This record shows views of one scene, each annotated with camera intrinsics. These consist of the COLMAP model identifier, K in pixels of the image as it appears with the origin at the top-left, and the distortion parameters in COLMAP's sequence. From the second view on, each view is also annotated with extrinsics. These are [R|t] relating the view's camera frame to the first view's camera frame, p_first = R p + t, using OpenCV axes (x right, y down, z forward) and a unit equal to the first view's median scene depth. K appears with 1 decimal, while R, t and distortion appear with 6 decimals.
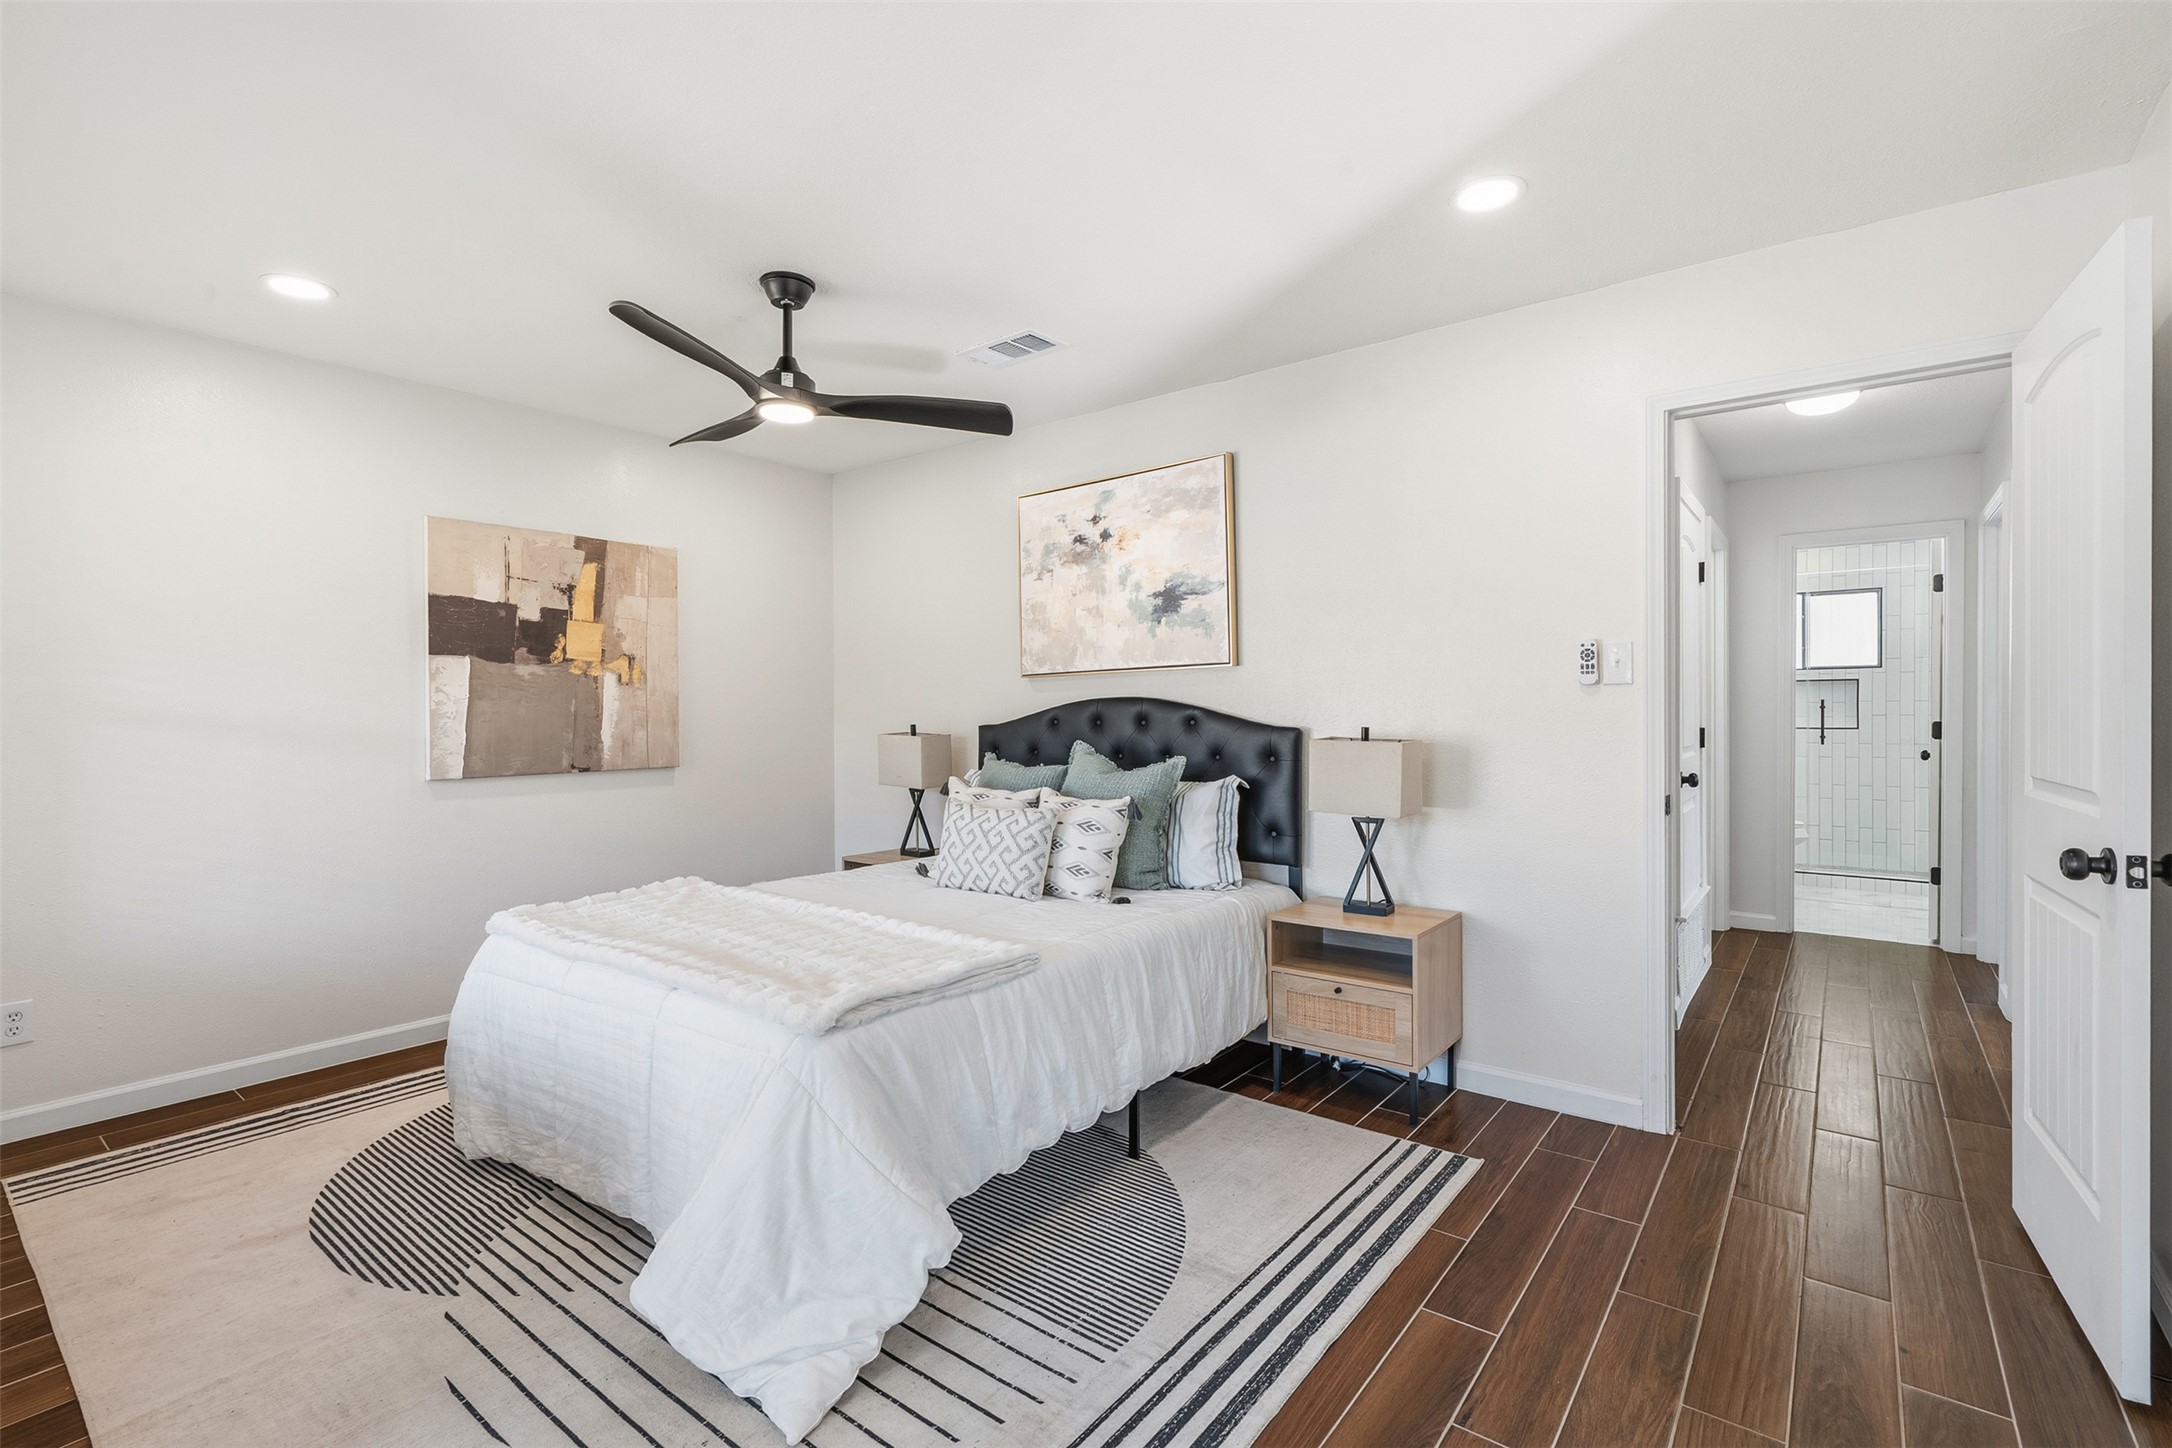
lens RADIAL K [[976.9, 0, 1090.4], [0, 976.9, 717.0], [0, 0, 1]] dist [0.001282, 0.000543]
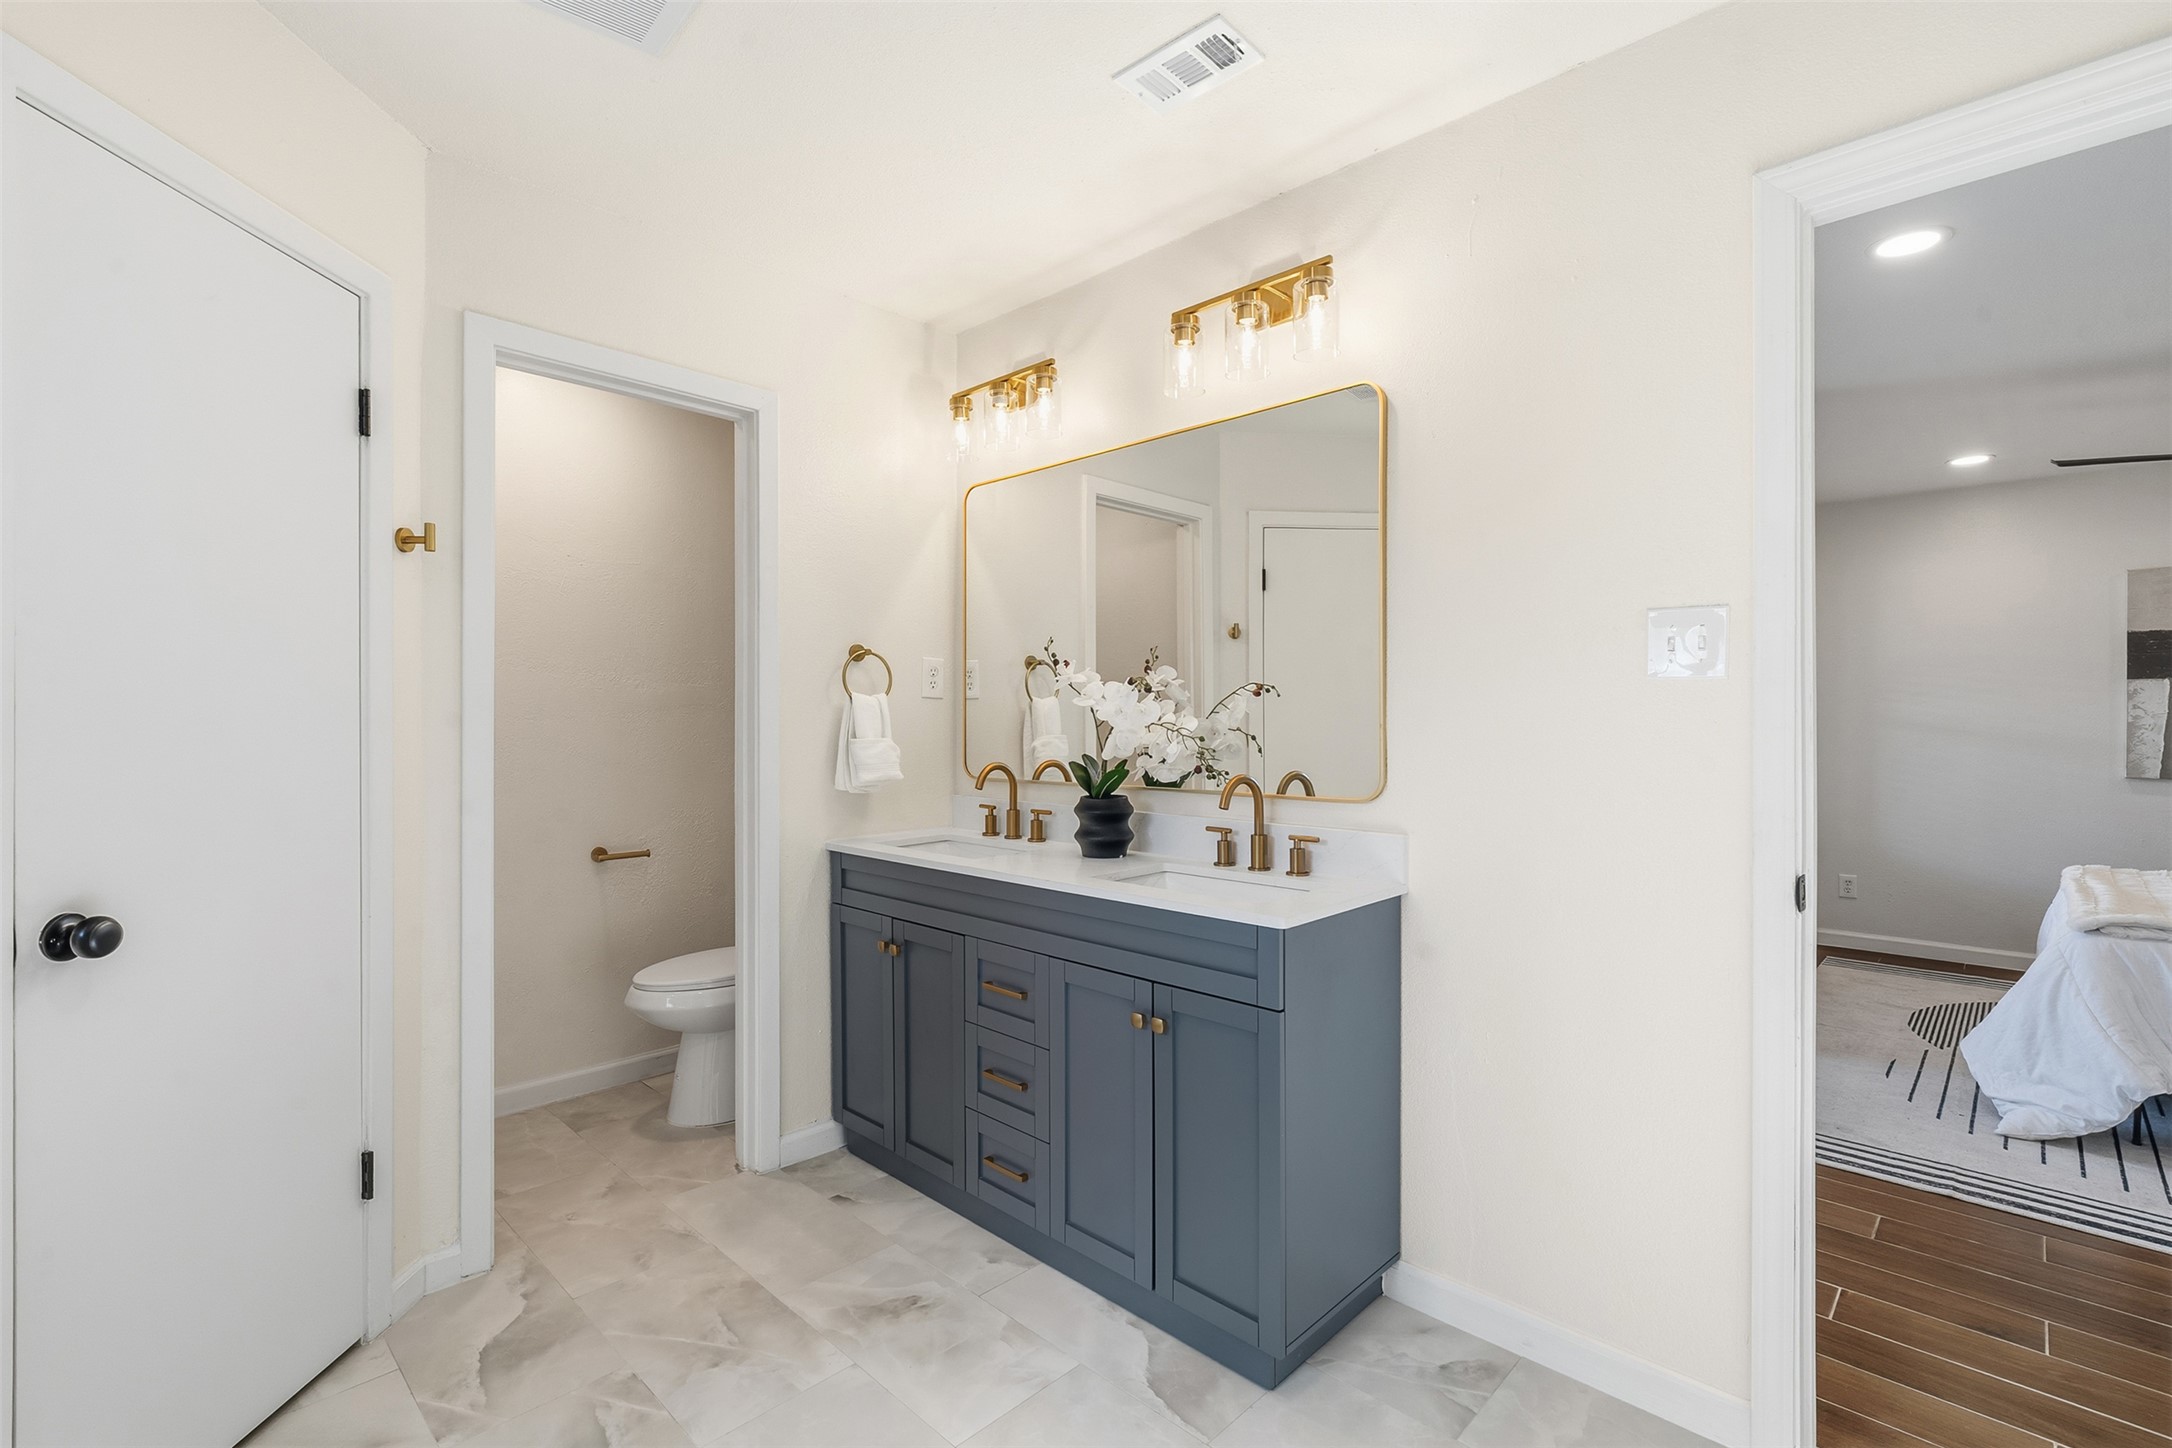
lens RADIAL K [[976.9, 0, 1090.4], [0, 976.9, 717.0], [0, 0, 1]] dist [0.001282, 0.000543]
pose [[-0.110653, -0.006110, -0.993840, 1.178532], [-0.005969, 0.999967, -0.005483, 0.000762], [0.993841, 0.005326, -0.110686, -0.321992]]
